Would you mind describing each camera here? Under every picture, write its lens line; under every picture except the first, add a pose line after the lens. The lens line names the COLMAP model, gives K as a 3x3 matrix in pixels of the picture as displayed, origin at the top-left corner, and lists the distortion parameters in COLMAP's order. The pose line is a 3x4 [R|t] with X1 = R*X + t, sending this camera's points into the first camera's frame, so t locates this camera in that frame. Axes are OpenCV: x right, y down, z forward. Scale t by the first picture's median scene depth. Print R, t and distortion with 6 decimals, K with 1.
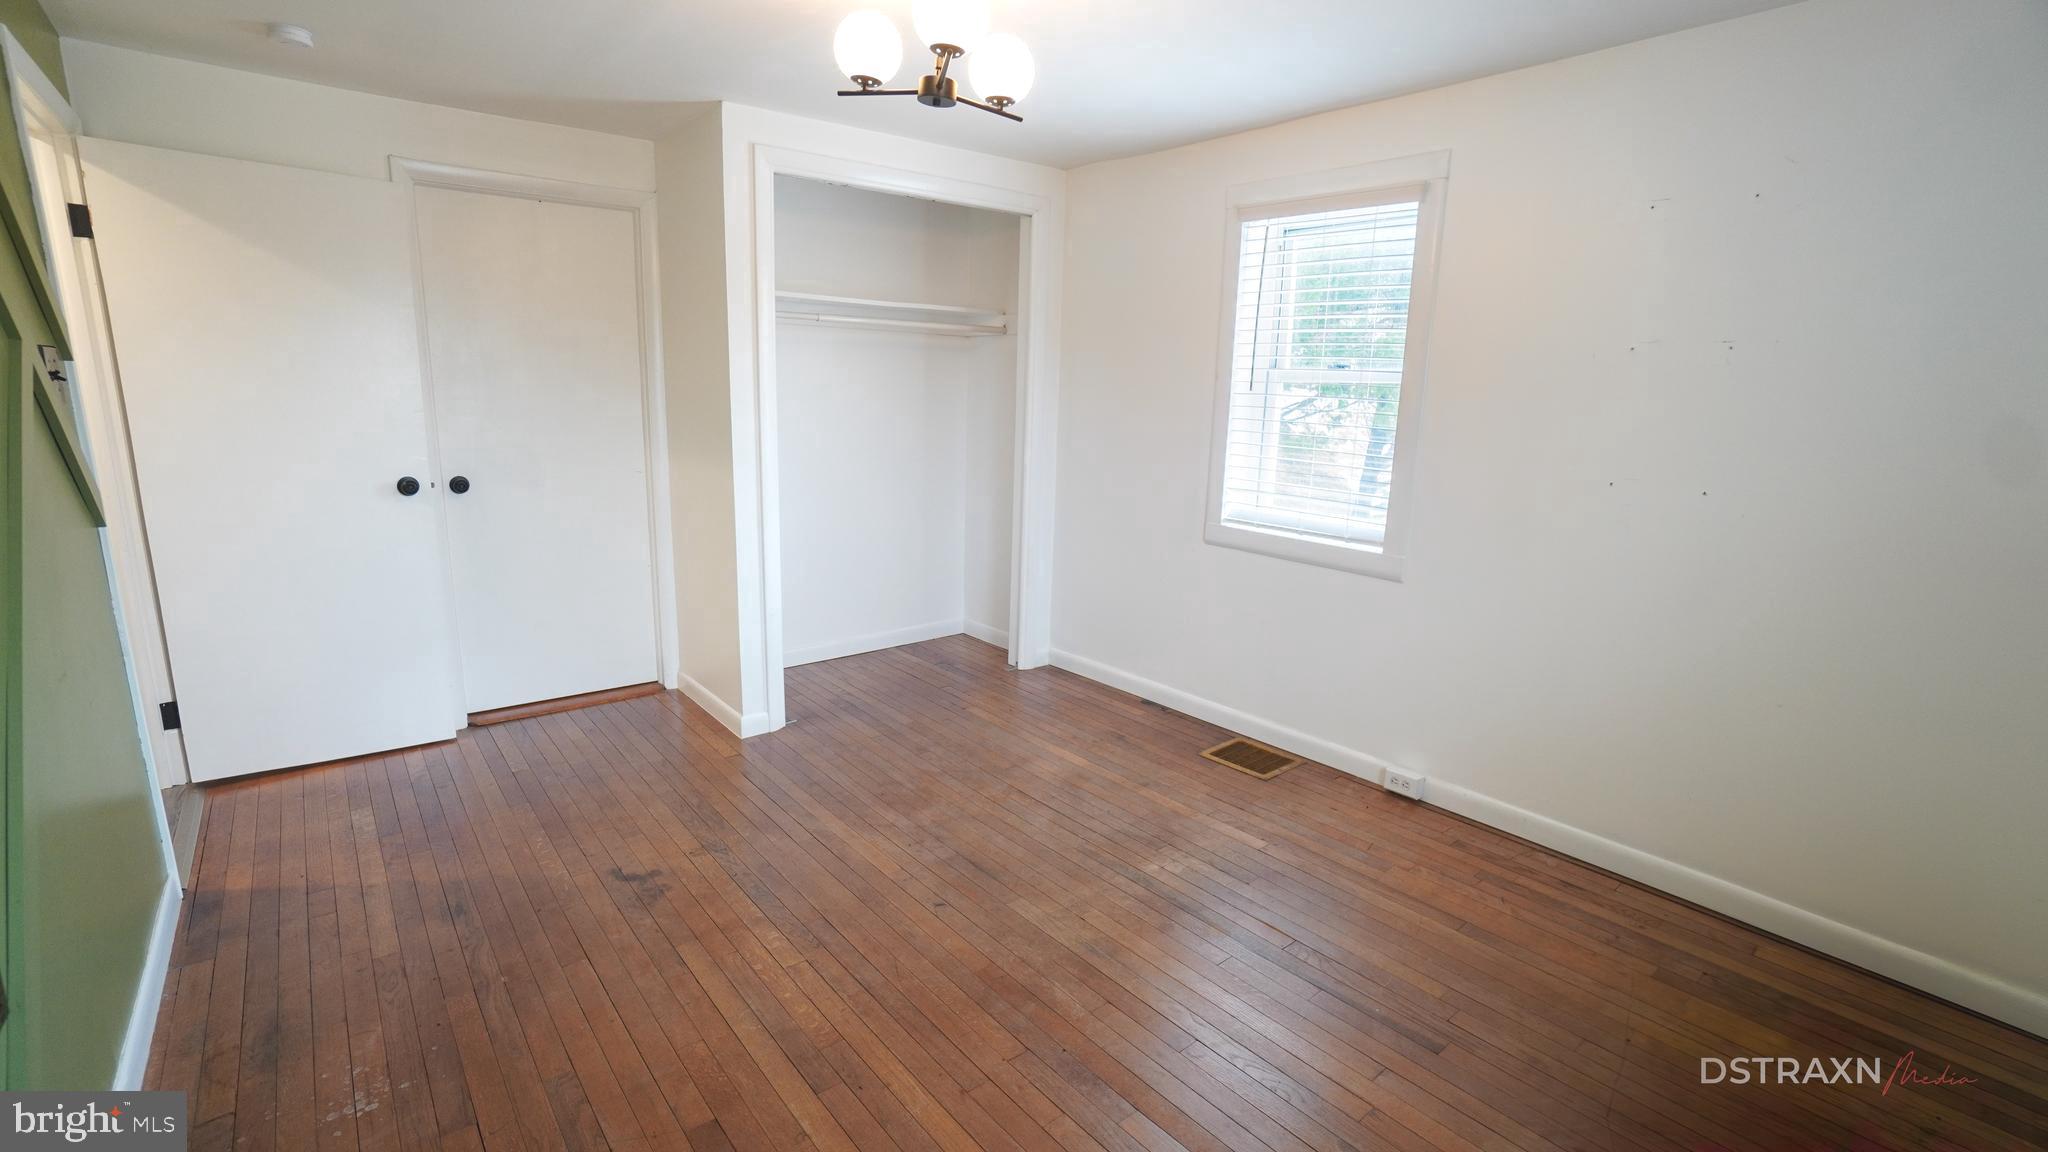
lens RADIAL K [[901.7, 0, 1020.6], [0, 901.7, 581.5], [0, 0, 1]] dist [-0.055287, 0.018363]
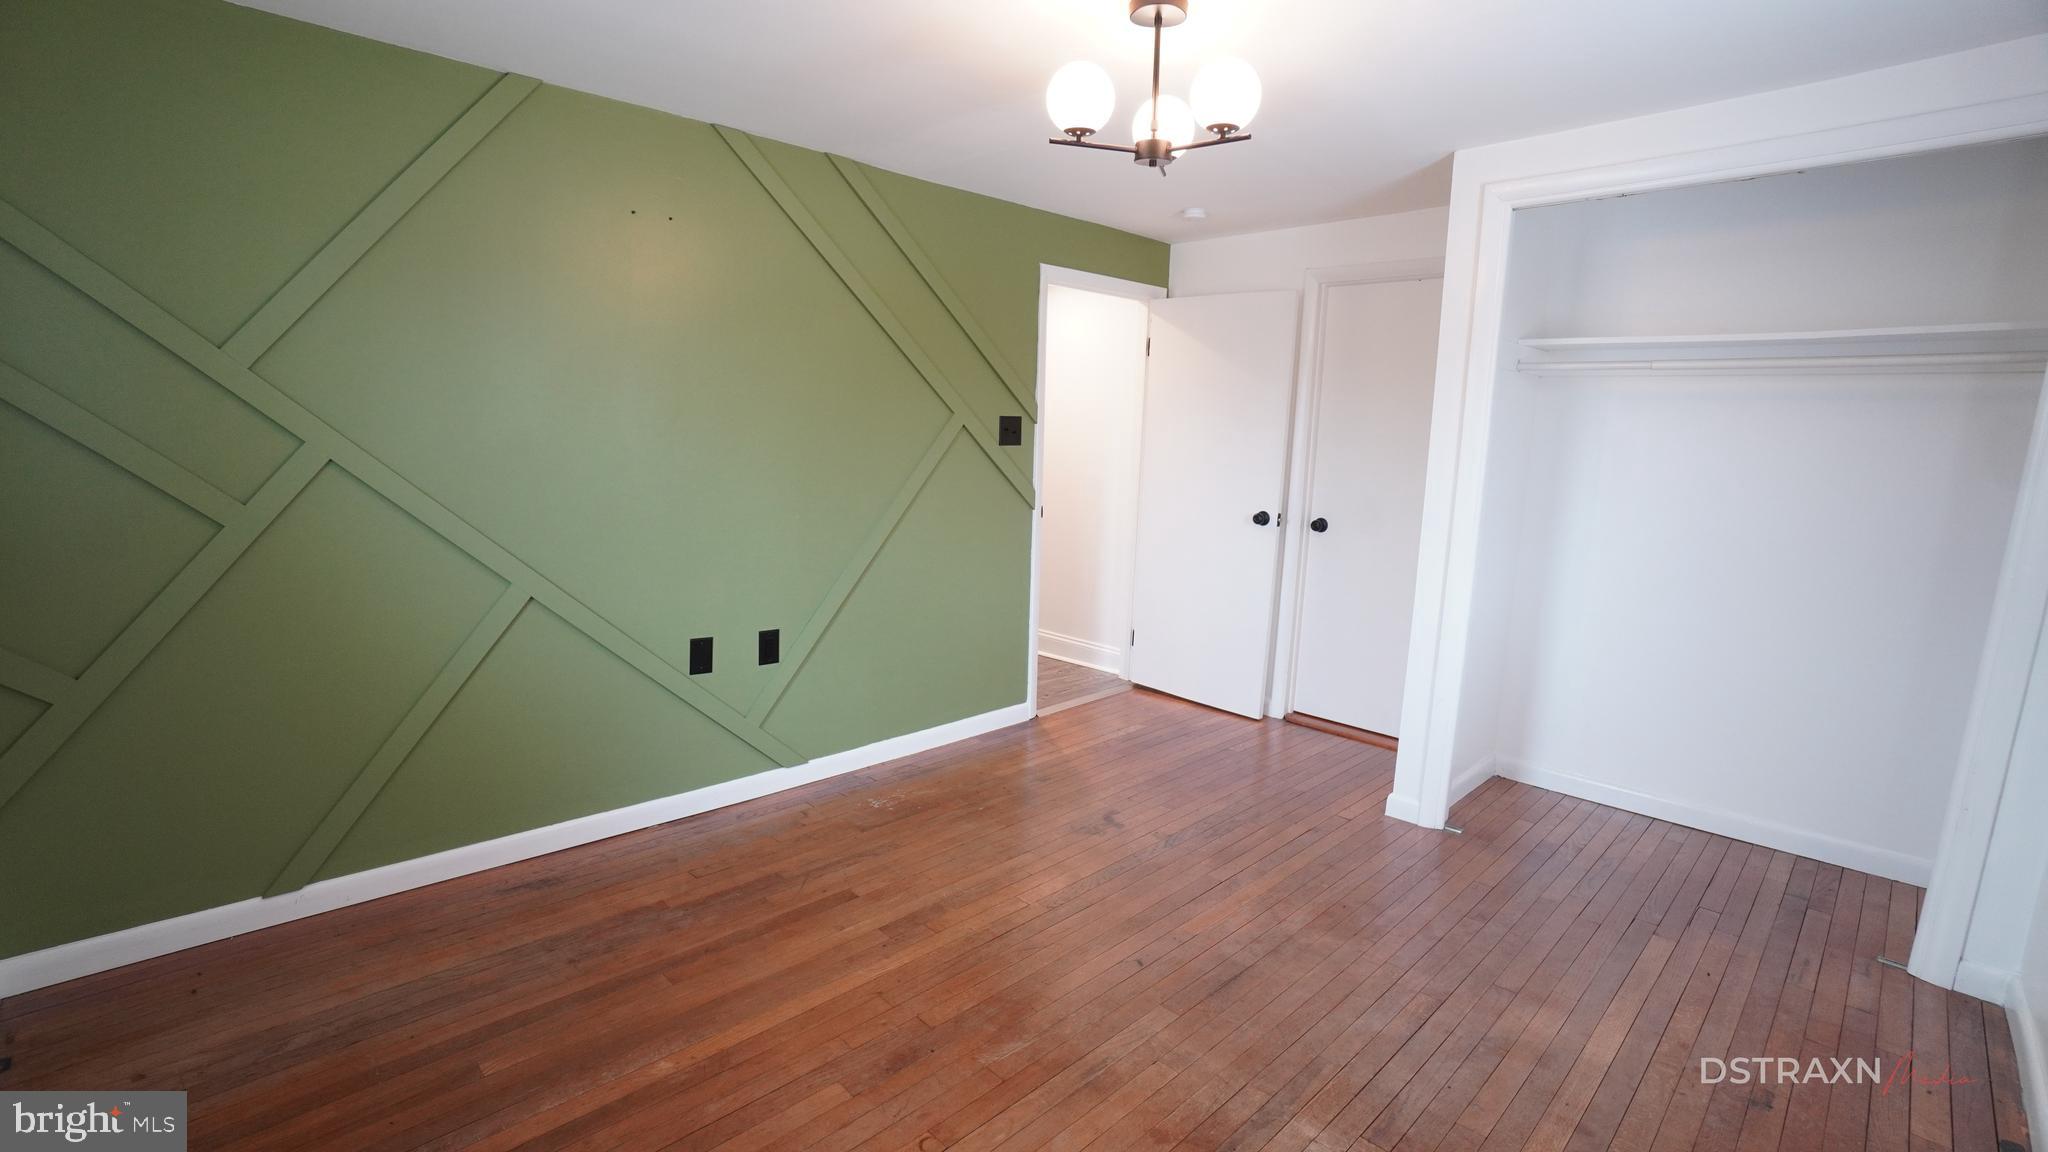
lens RADIAL K [[901.7, 0, 1018.8], [0, 901.7, 587.1], [0, 0, 1]] dist [-0.055287, 0.018363]
pose [[0.088280, 0.152888, -0.984293, 0.612916], [-0.231379, 0.964270, 0.129026, -0.099621], [0.968850, 0.216355, 0.120501, 0.514624]]
